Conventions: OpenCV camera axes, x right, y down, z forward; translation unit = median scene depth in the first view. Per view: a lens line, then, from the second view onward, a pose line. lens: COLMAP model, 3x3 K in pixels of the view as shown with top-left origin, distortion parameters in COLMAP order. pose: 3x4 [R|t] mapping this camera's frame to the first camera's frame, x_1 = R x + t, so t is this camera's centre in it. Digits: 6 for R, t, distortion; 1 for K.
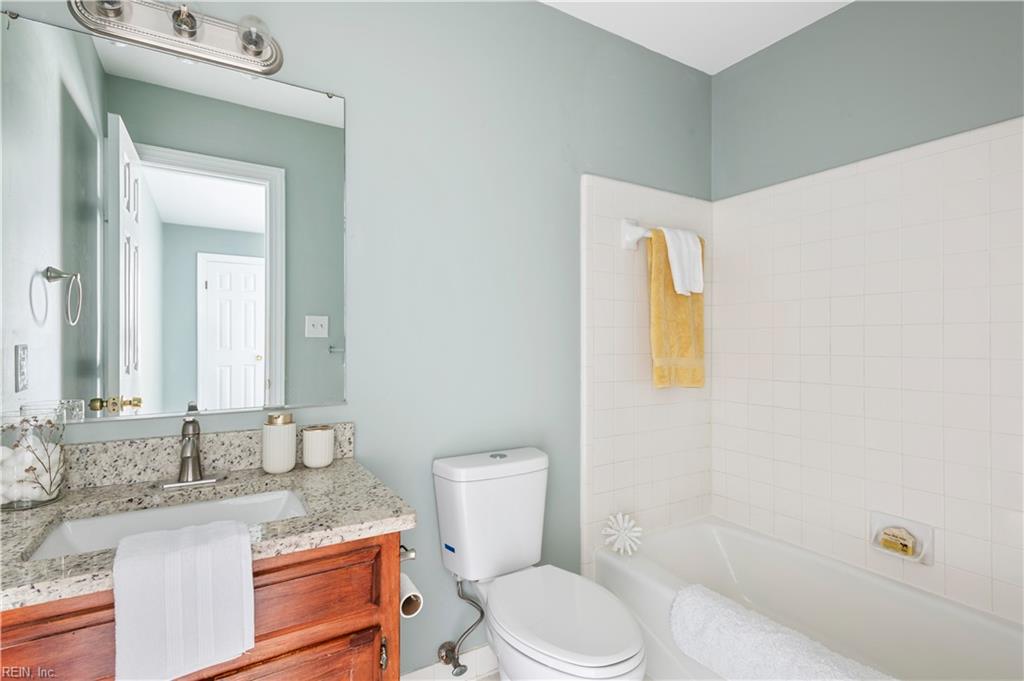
lens RADIAL K [[478.8, 0, 498.8], [0, 478.8, 338.6], [0, 0, 1]] dist [0.020124, -0.007075]
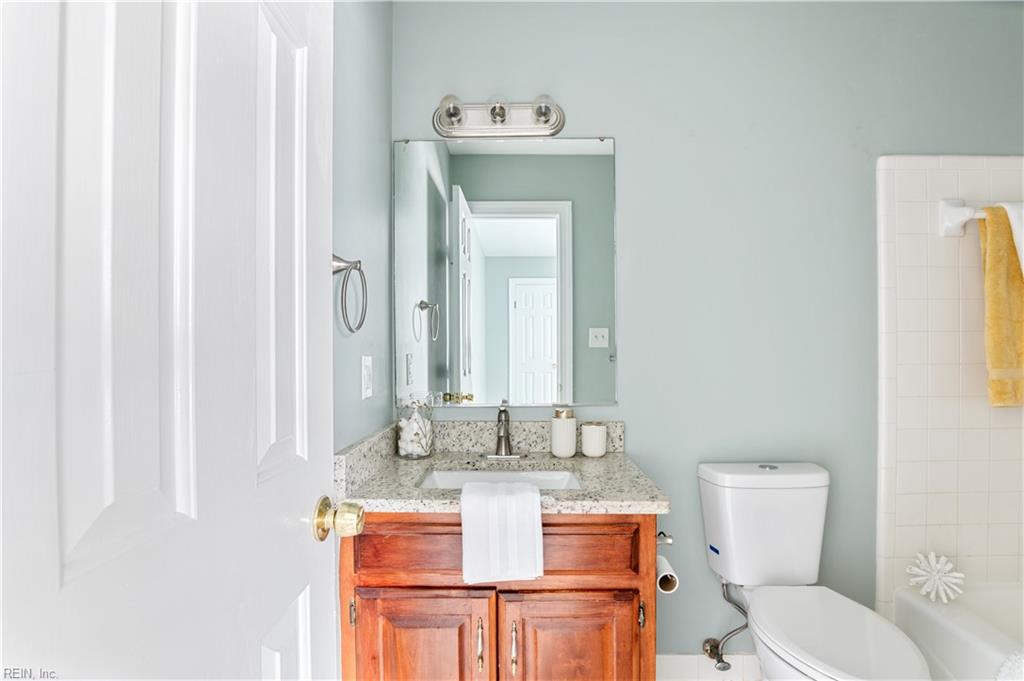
lens RADIAL K [[516.8, 0, 508.5], [0, 516.8, 349.4], [0, 0, 1]] dist [-0.030063, 0.002742]
pose [[0.844396, -0.007764, -0.535664, 0.116374], [0.007522, 0.999968, -0.002637, 0.005015], [0.535667, -0.001803, 0.844427, -0.164220]]
